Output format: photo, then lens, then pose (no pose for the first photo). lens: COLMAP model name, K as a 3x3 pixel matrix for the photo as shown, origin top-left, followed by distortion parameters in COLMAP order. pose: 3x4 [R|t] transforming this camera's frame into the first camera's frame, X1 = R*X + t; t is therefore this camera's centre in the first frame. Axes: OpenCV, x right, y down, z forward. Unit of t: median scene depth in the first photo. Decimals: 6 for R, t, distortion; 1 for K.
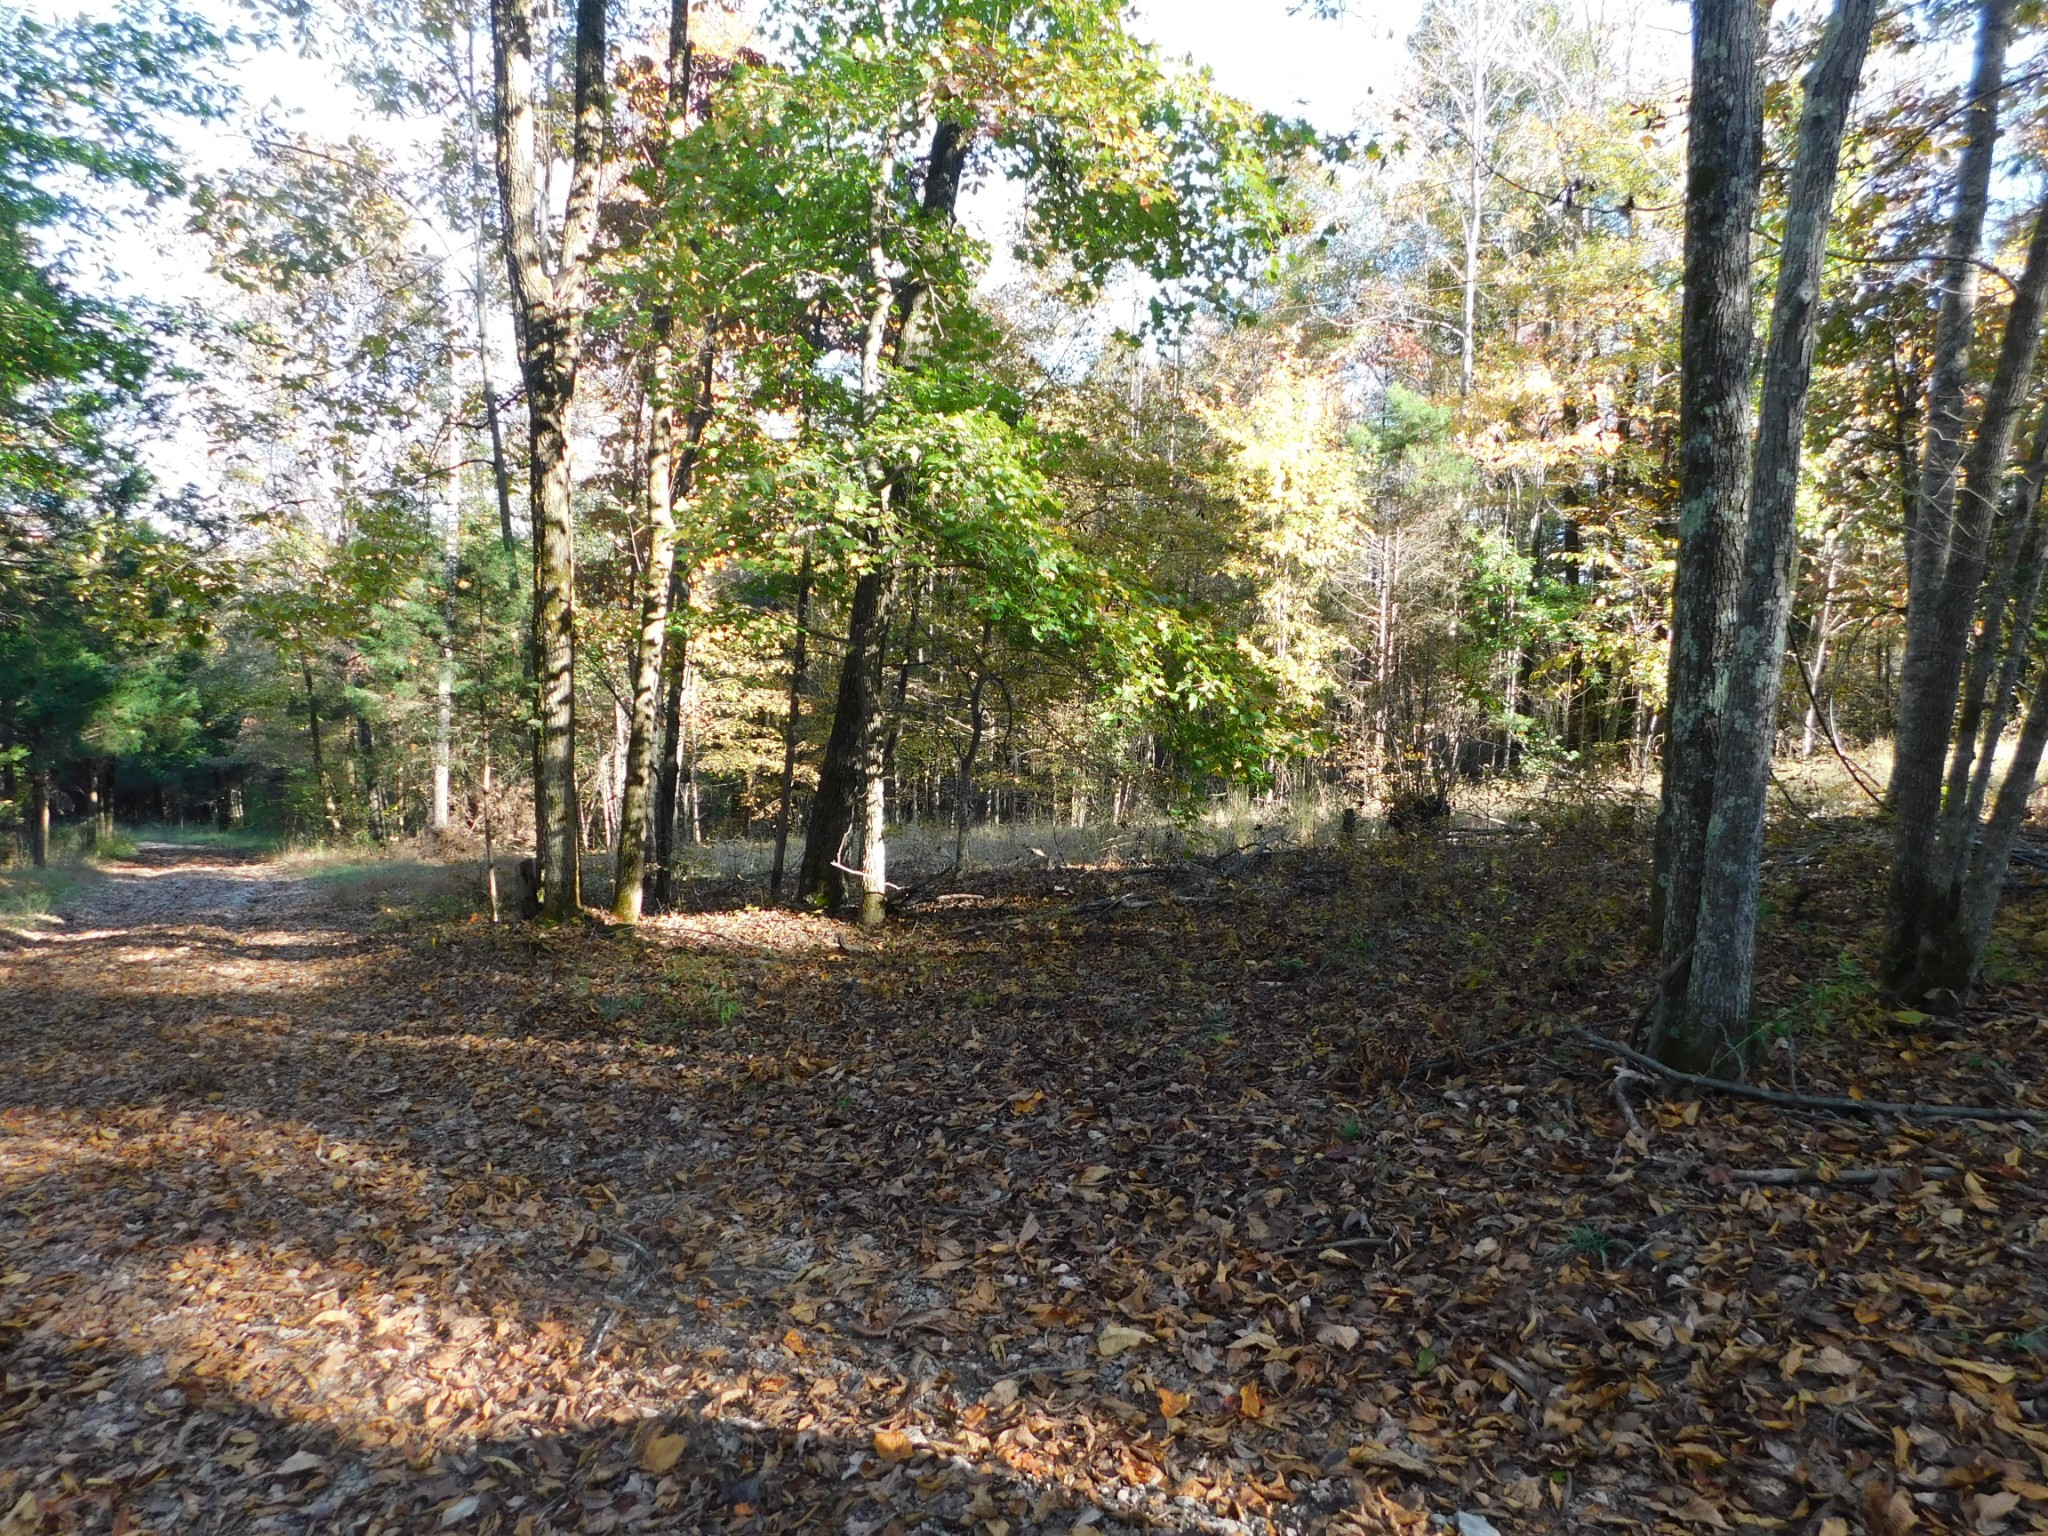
lens RADIAL K [[1363.4, 0, 1031.3], [0, 1363.4, 753.2], [0, 0, 1]] dist [-0.066705, 0.063471]
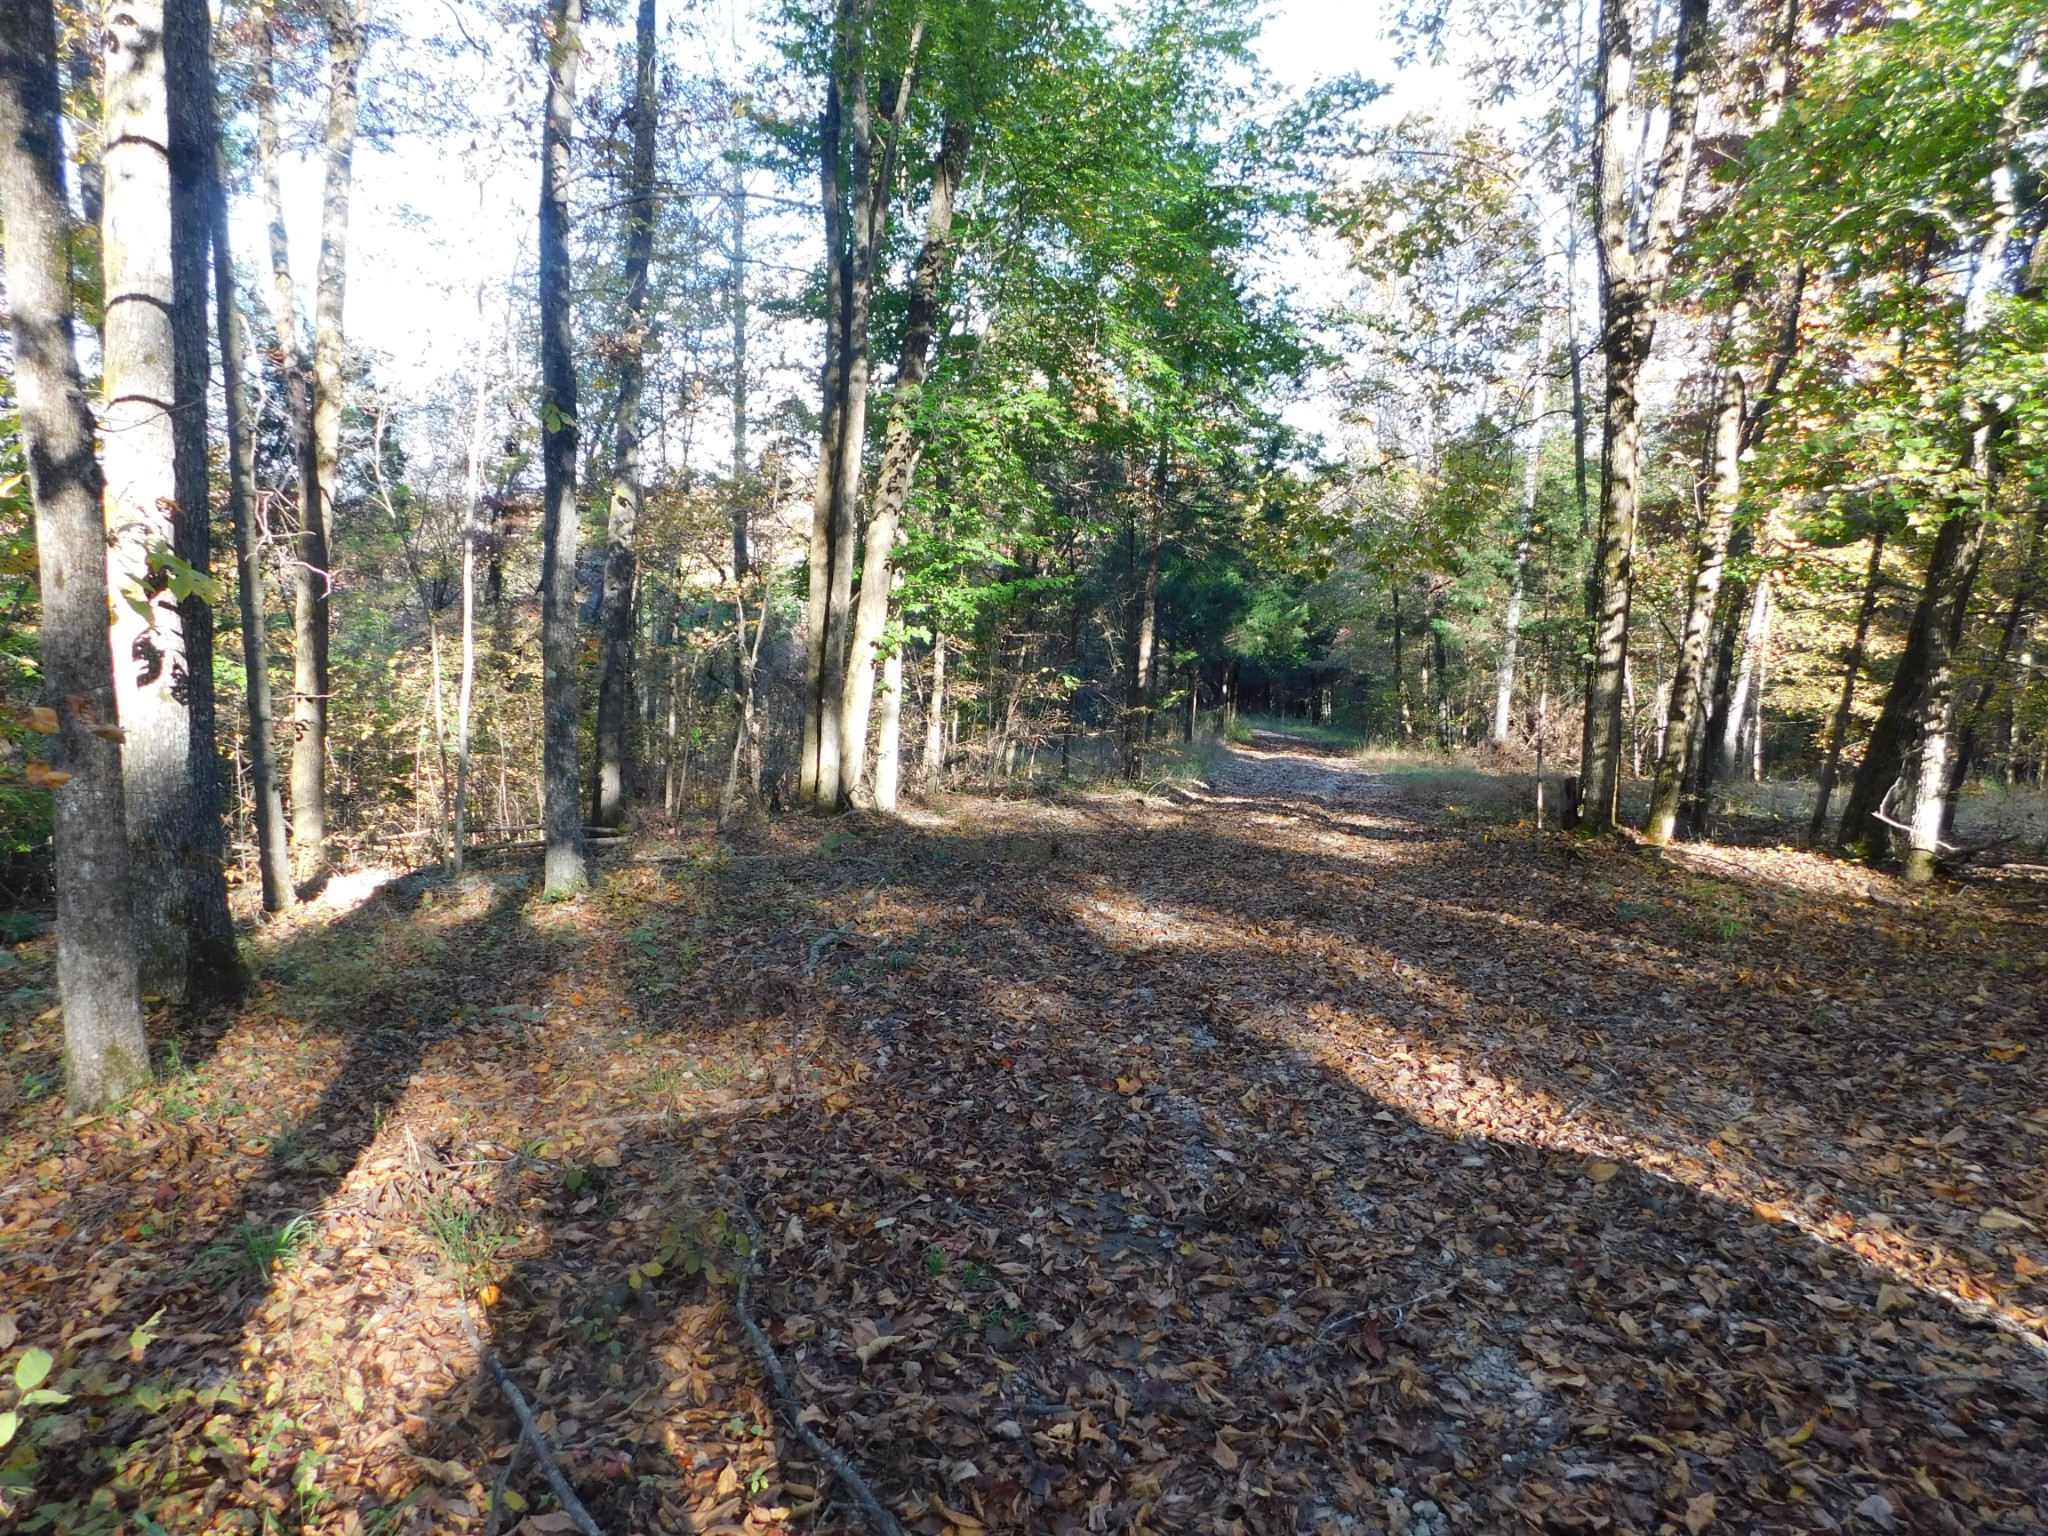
lens RADIAL K [[1363.4, 0, 1031.3], [0, 1363.4, 753.2], [0, 0, 1]] dist [-0.066705, 0.063471]
pose [[0.730863, 0.097773, -0.675485, 0.059958], [-0.056540, 0.994958, 0.082839, -0.009972], [0.680178, -0.022352, 0.732706, -0.138831]]
